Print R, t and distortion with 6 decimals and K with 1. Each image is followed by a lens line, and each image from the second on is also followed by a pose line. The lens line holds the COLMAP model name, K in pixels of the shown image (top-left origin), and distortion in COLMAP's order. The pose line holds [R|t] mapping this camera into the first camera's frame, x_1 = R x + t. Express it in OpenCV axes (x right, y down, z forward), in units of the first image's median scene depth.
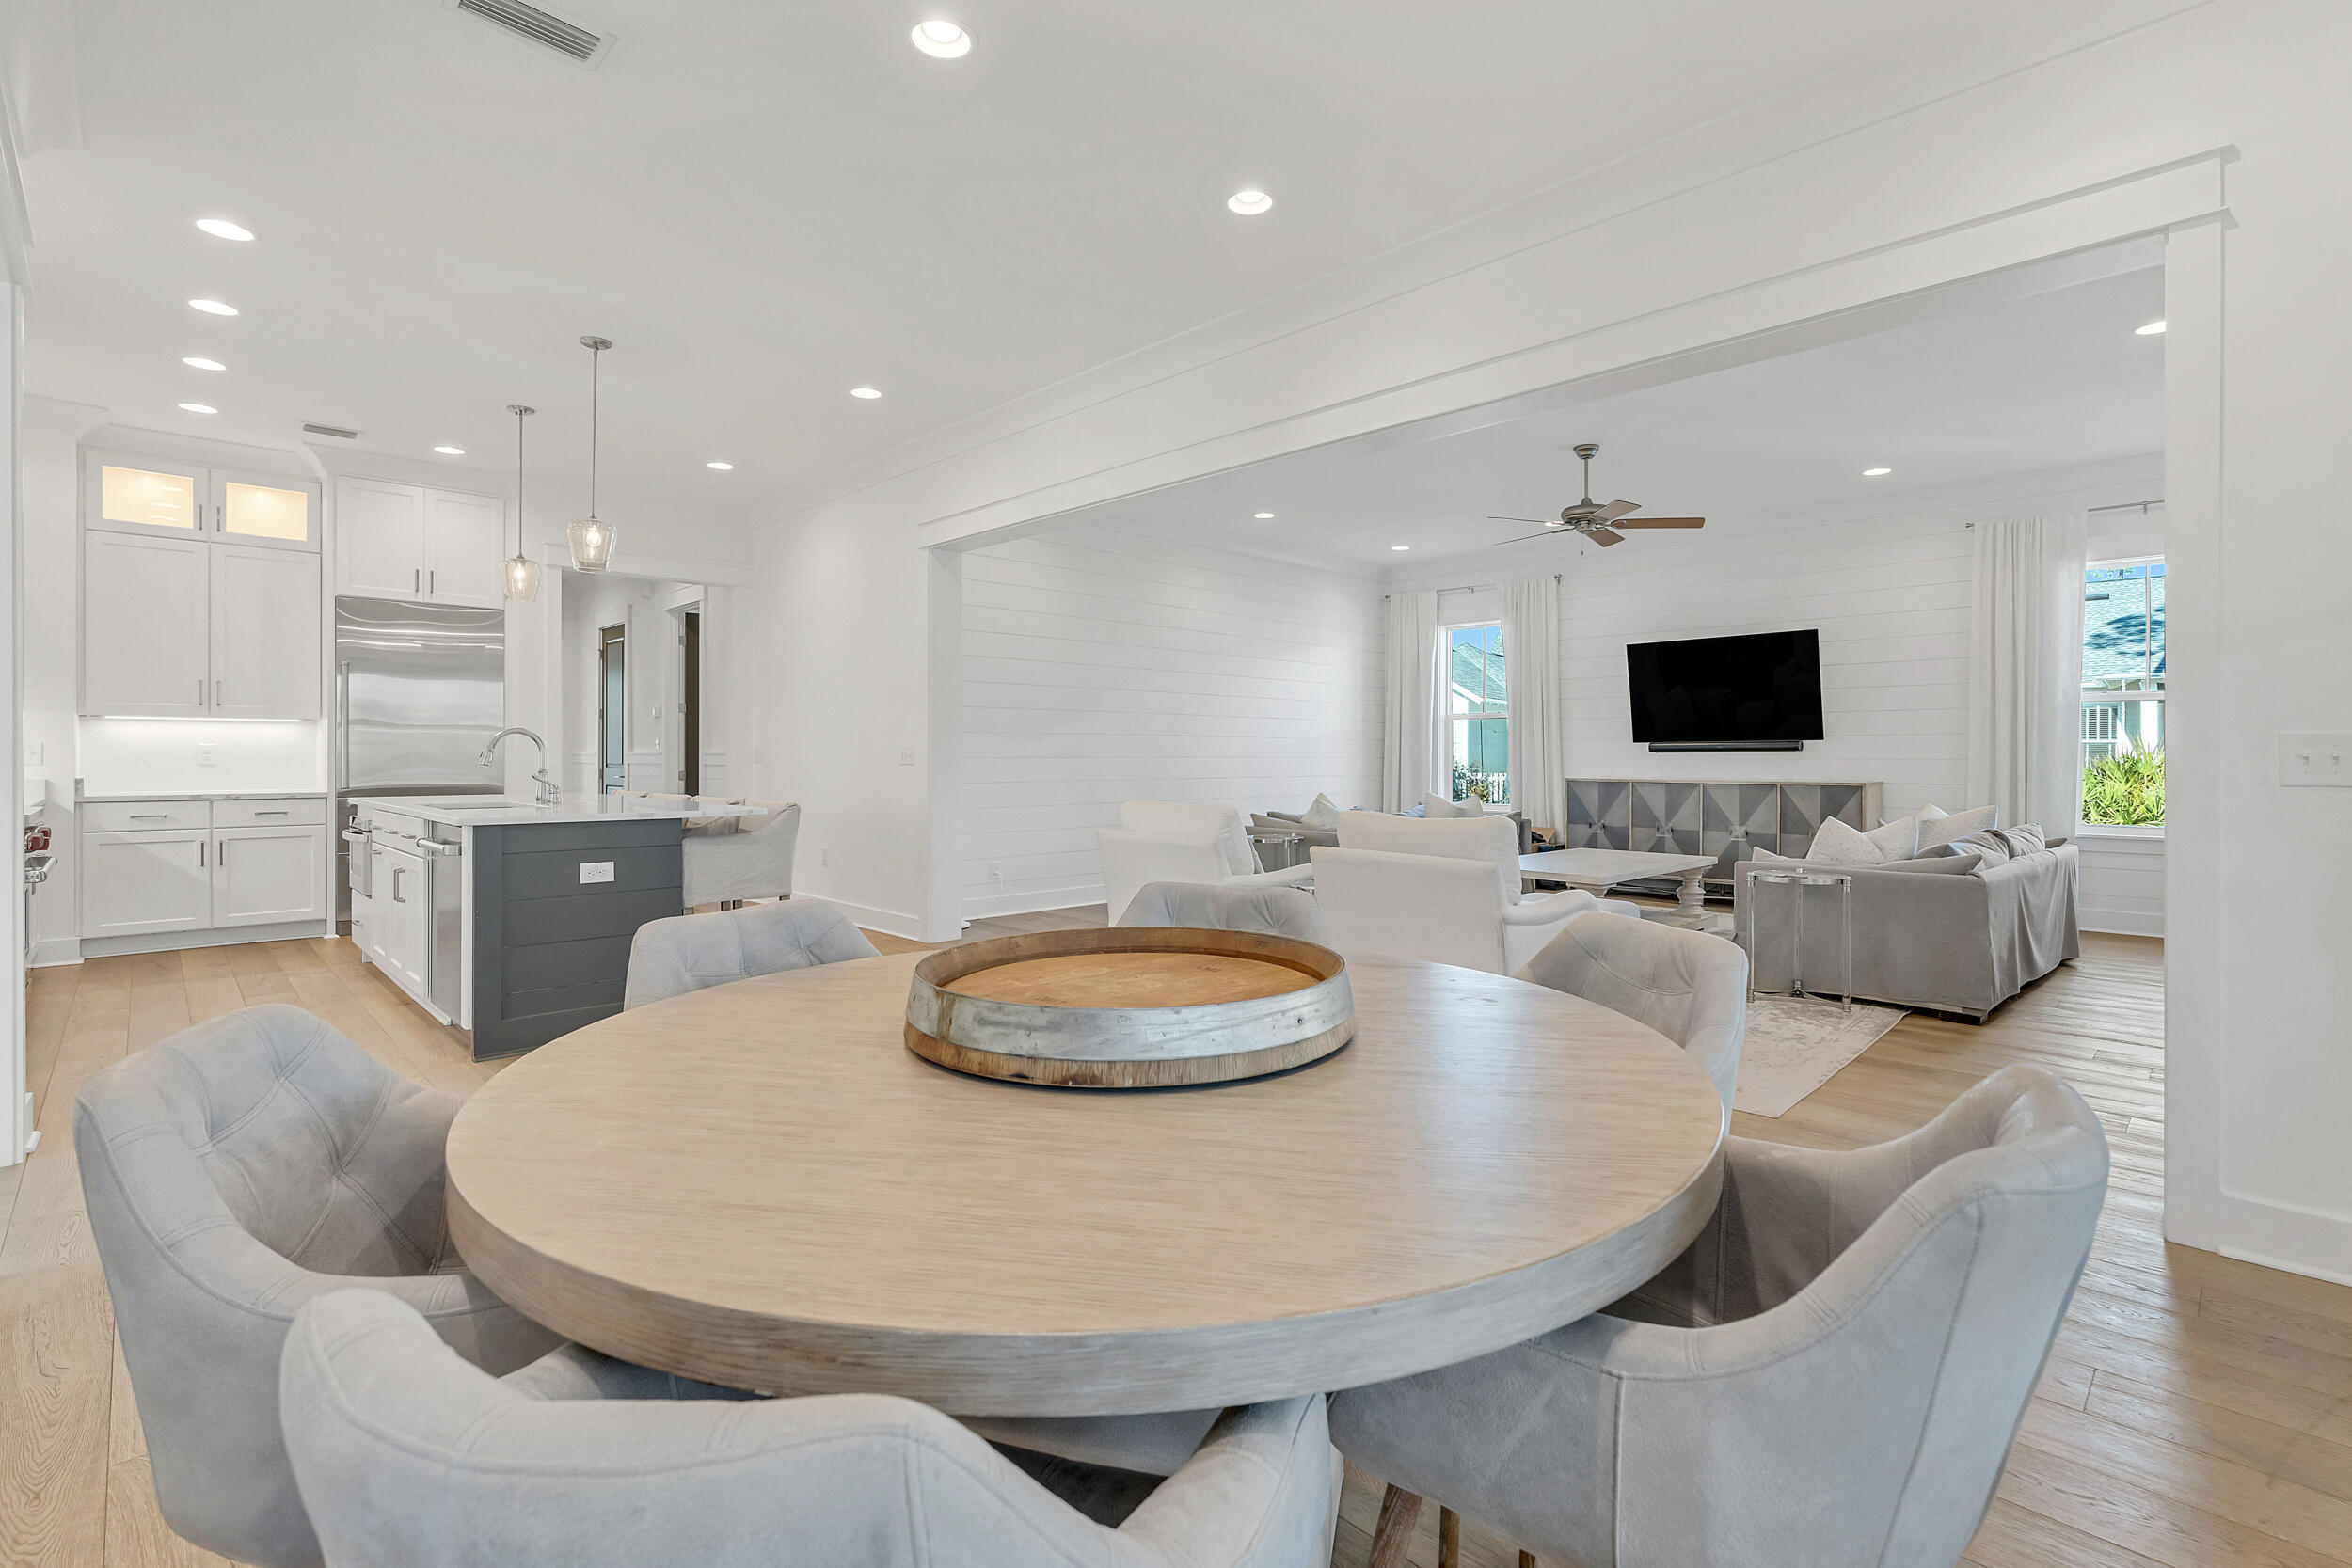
lens RADIAL K [[1062.2, 0, 1184.6], [0, 1062.2, 765.0], [0, 0, 1]] dist [-0.017137, 0.000189]
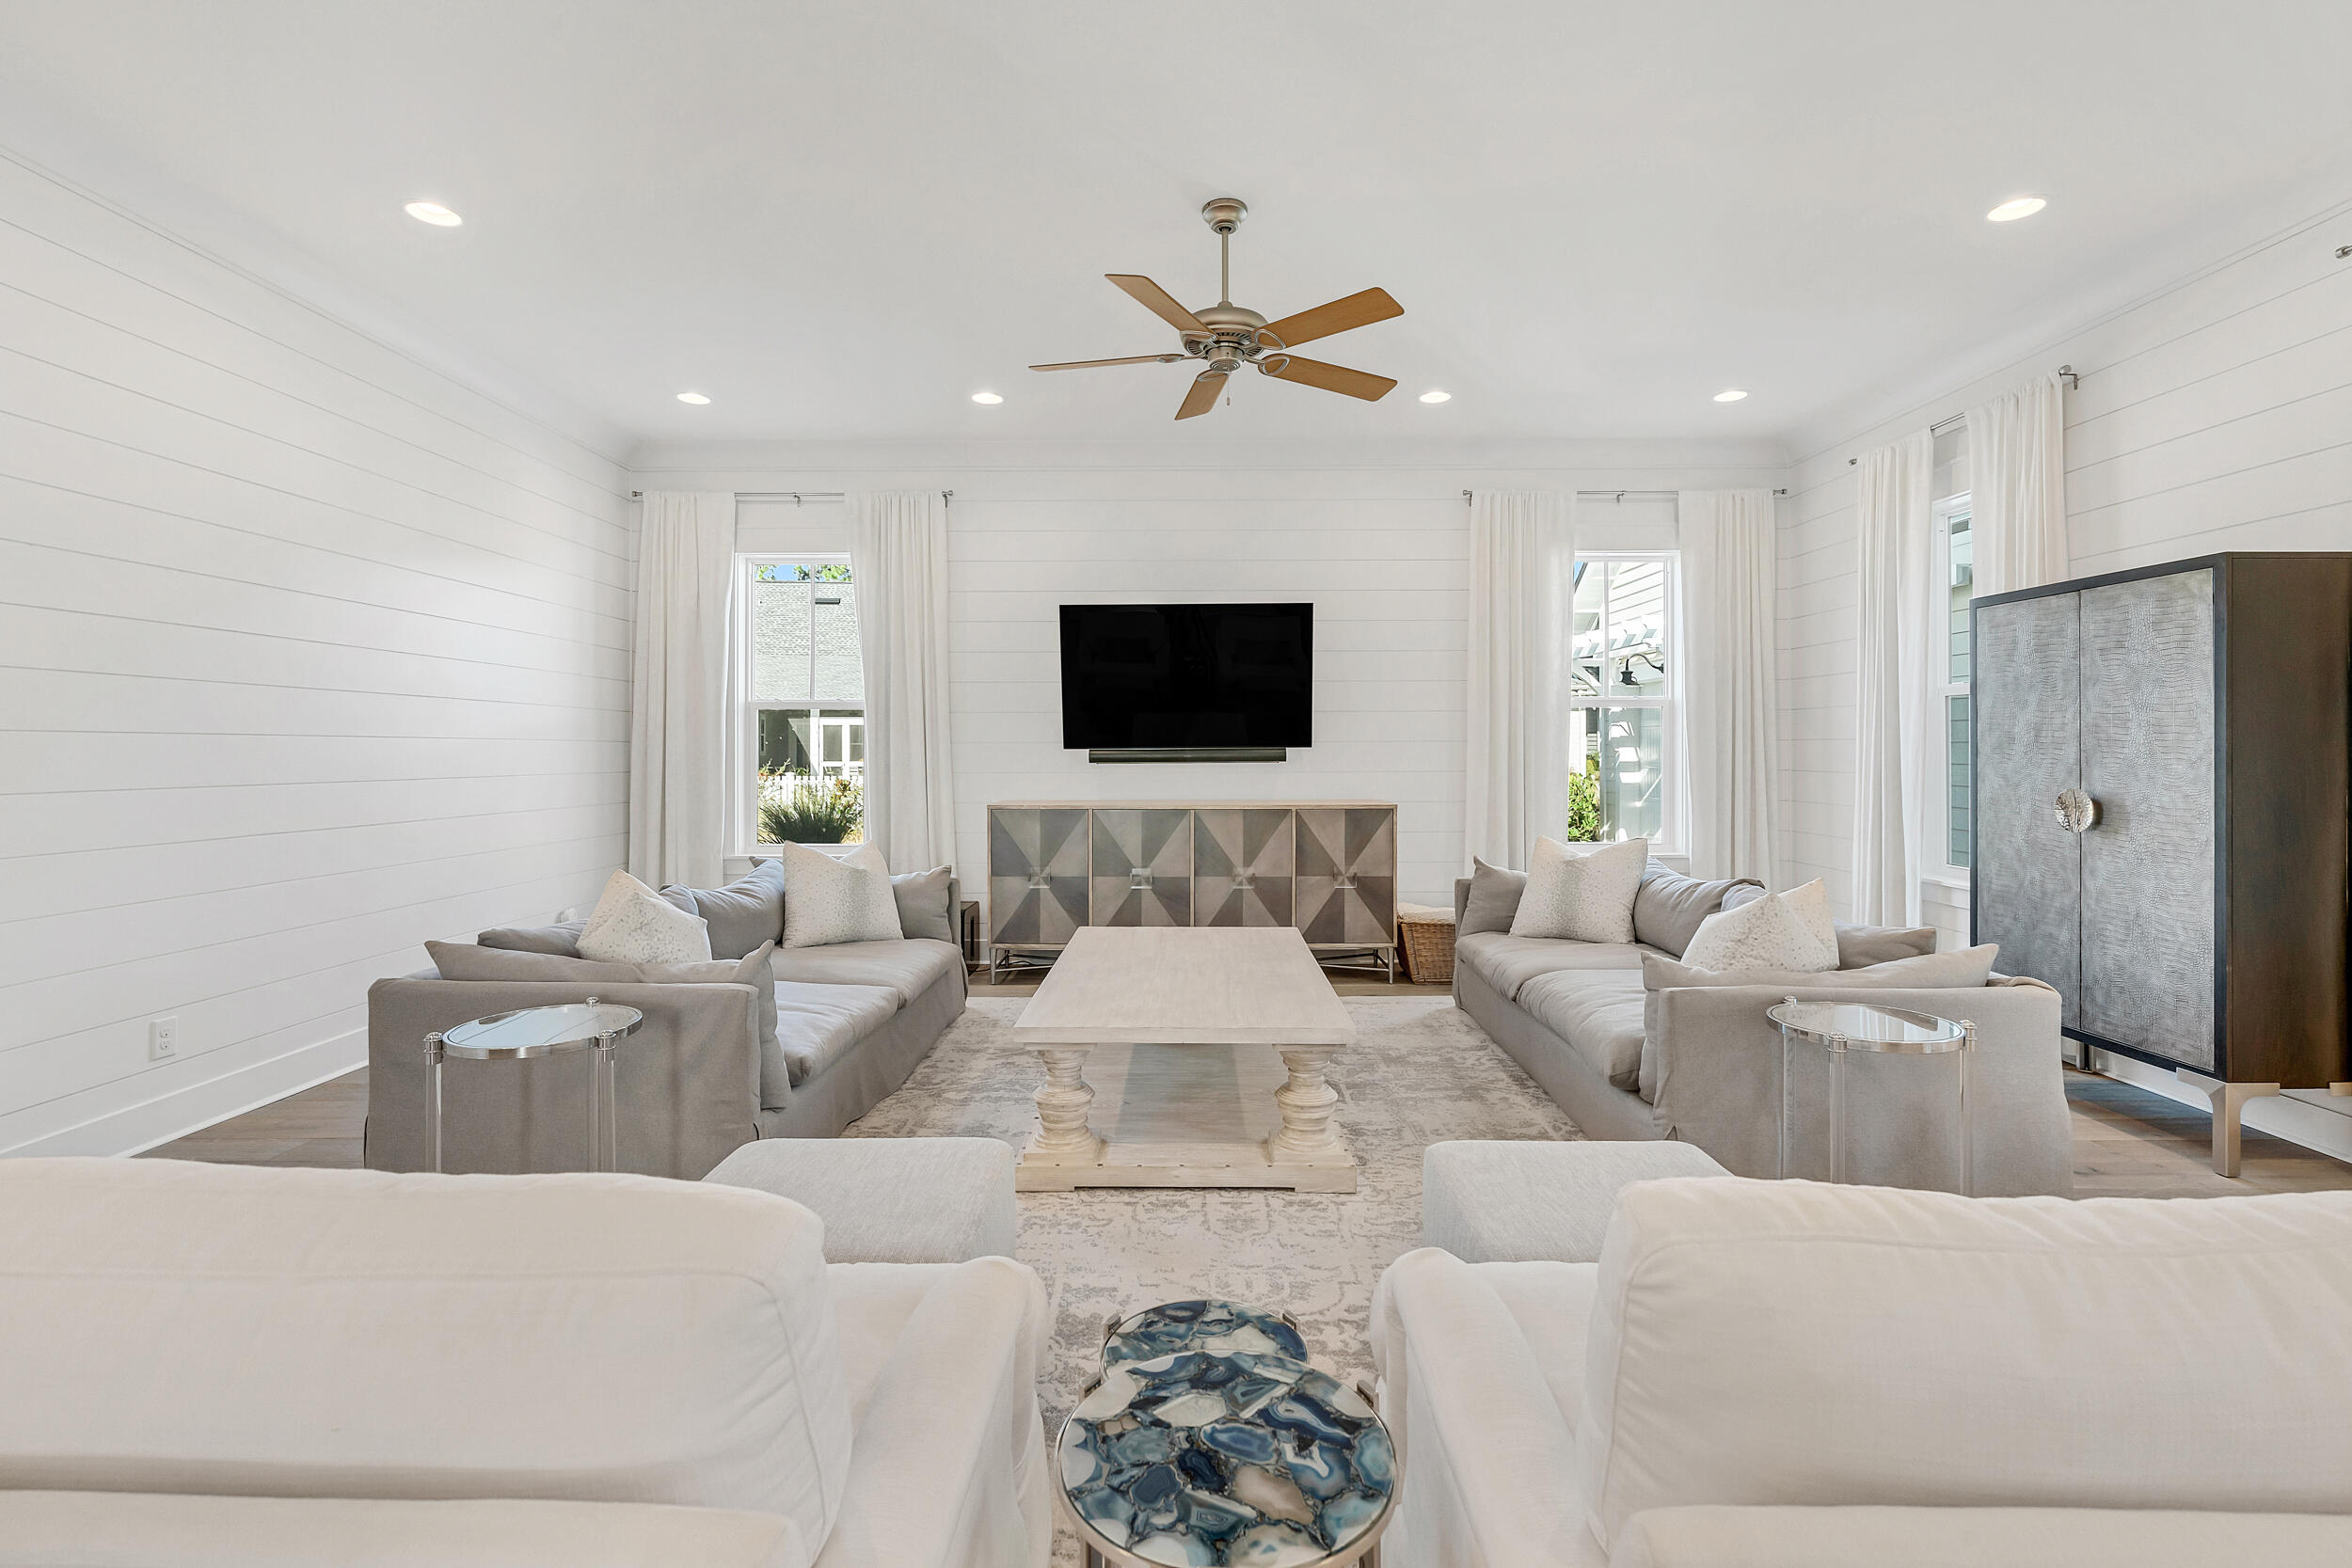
lens RADIAL K [[1062.2, 0, 1184.6], [0, 1062.2, 765.0], [0, 0, 1]] dist [-0.017137, 0.000189]
pose [[0.700506, -0.015343, 0.713481, -0.015670], [0.007826, 0.999874, 0.013818, -0.021763], [-0.713603, -0.004096, 0.700538, 0.509448]]
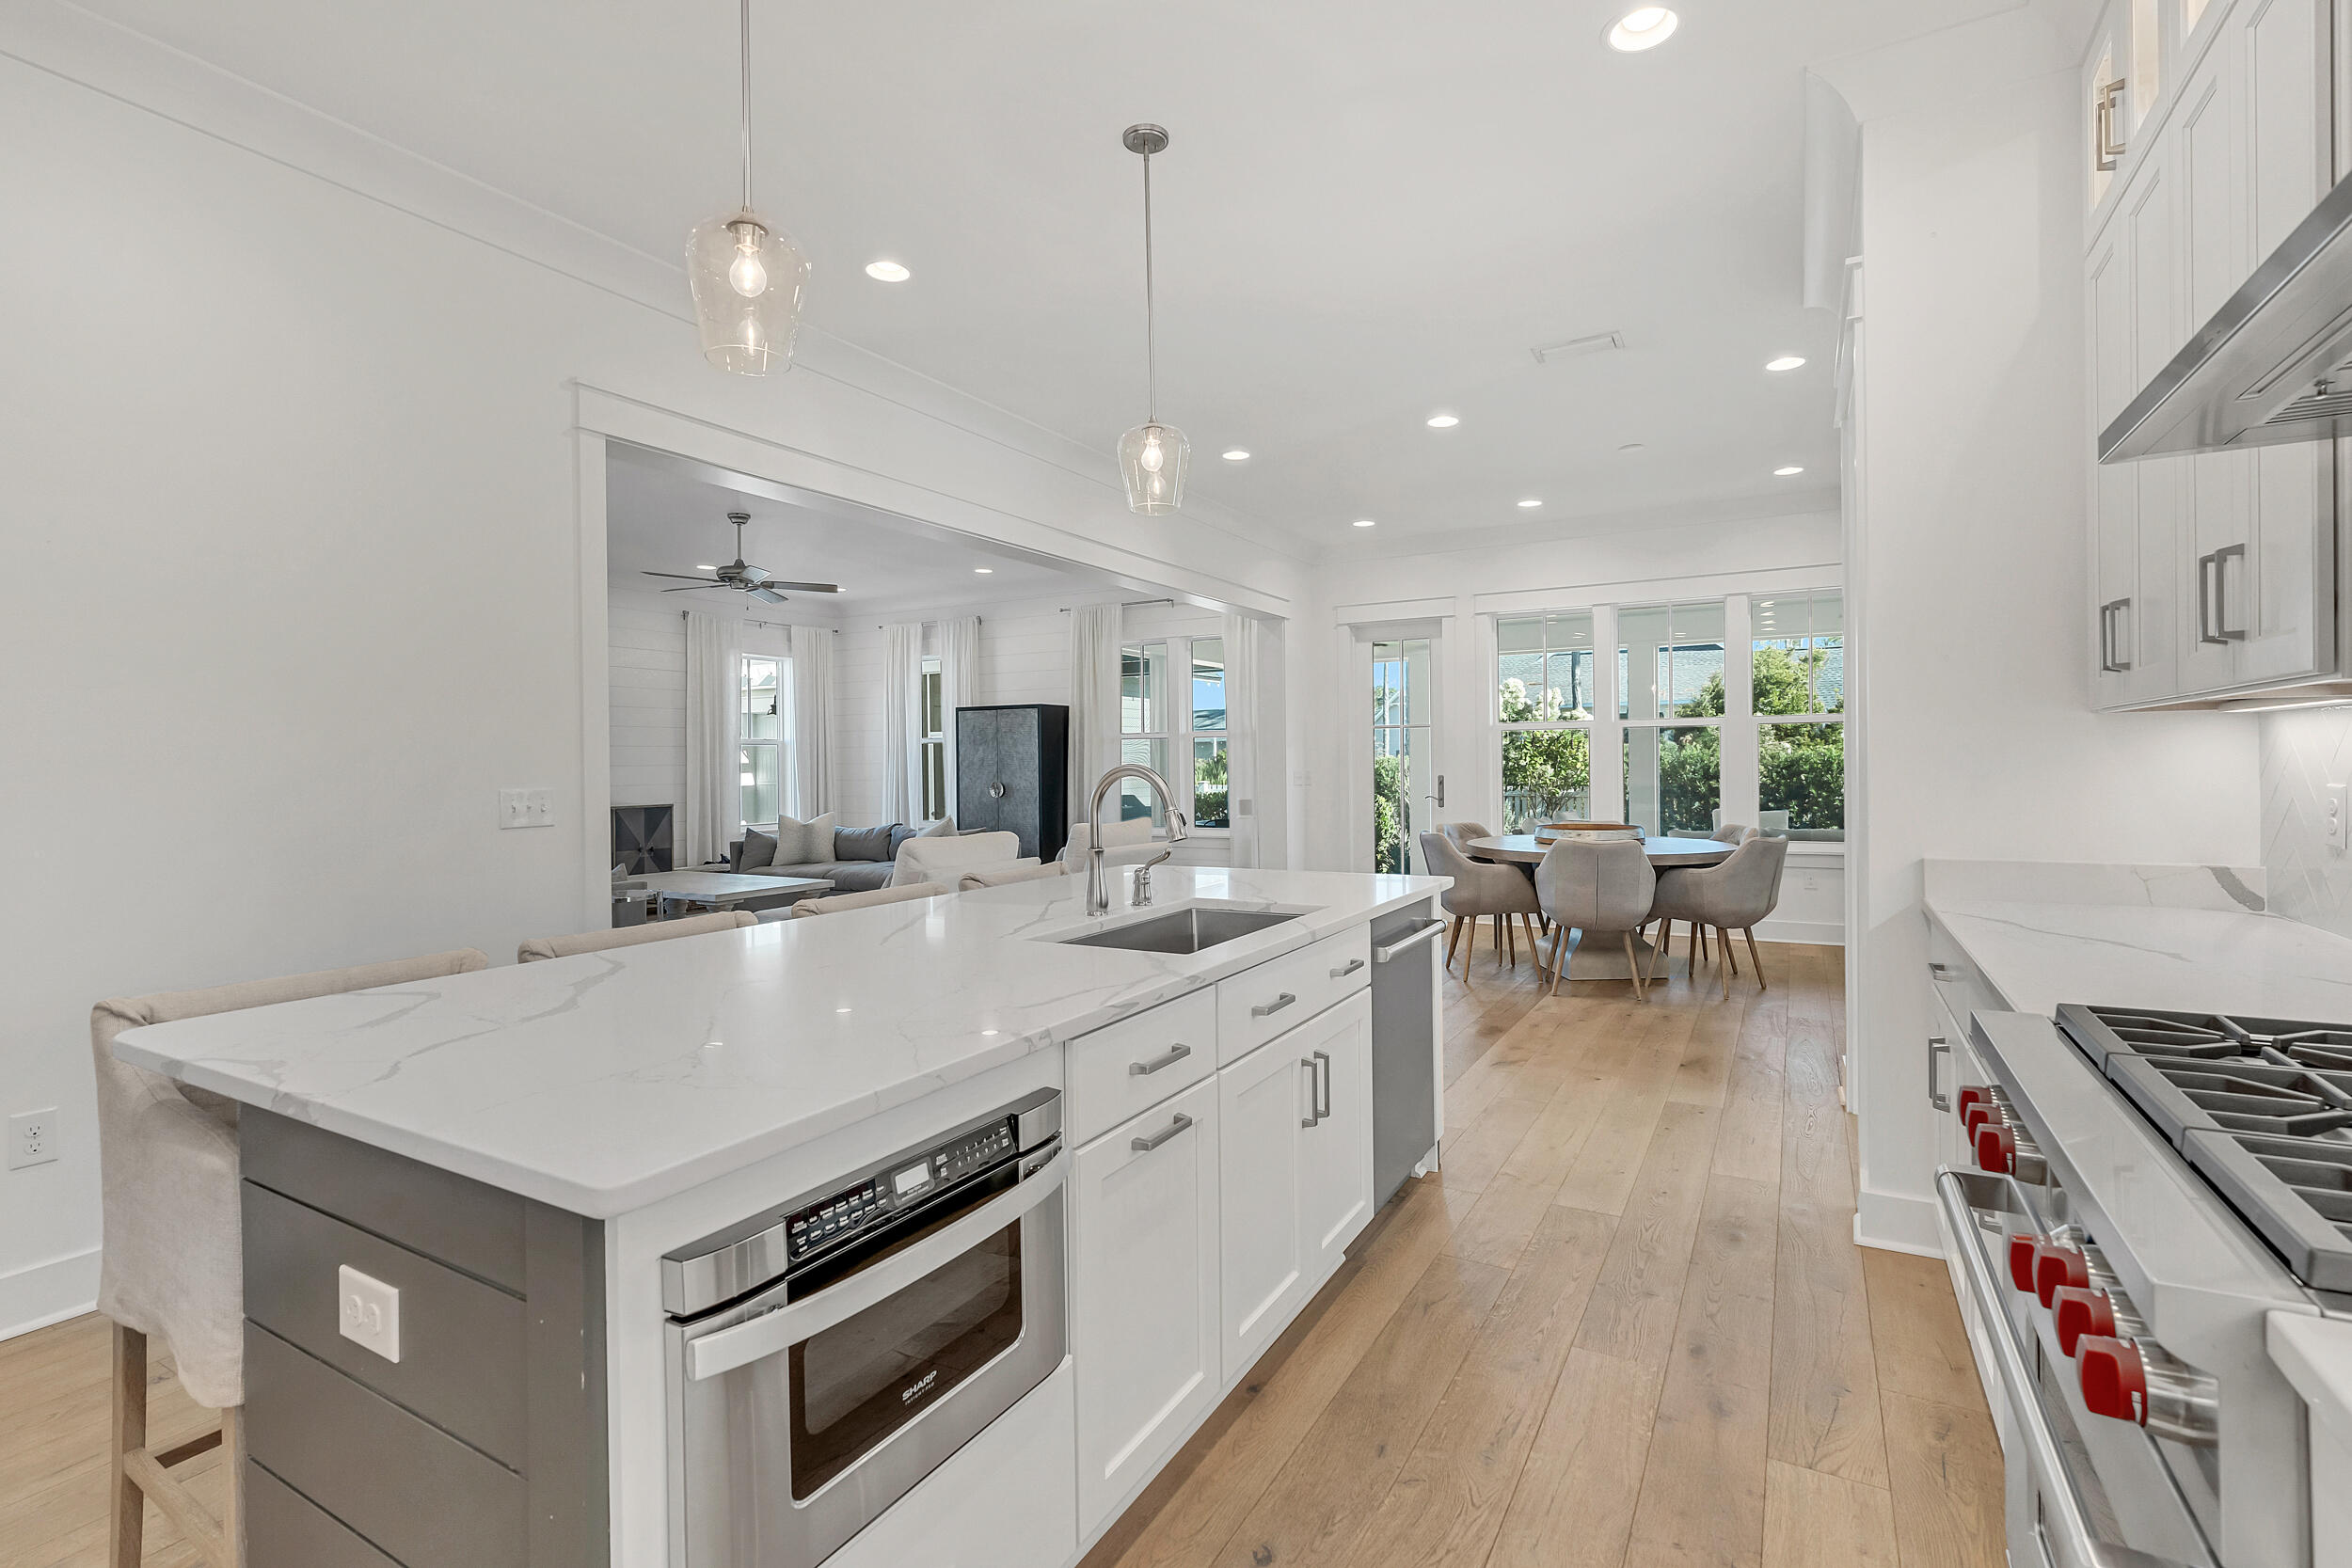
lens RADIAL K [[1062.2, 0, 1184.6], [0, 1062.2, 765.0], [0, 0, 1]] dist [-0.017137, 0.000189]
pose [[-0.281272, -0.000265, 0.959628, -0.674782], [0.012538, 0.999914, 0.003951, -0.024634], [-0.959546, 0.013143, -0.281244, 0.689994]]
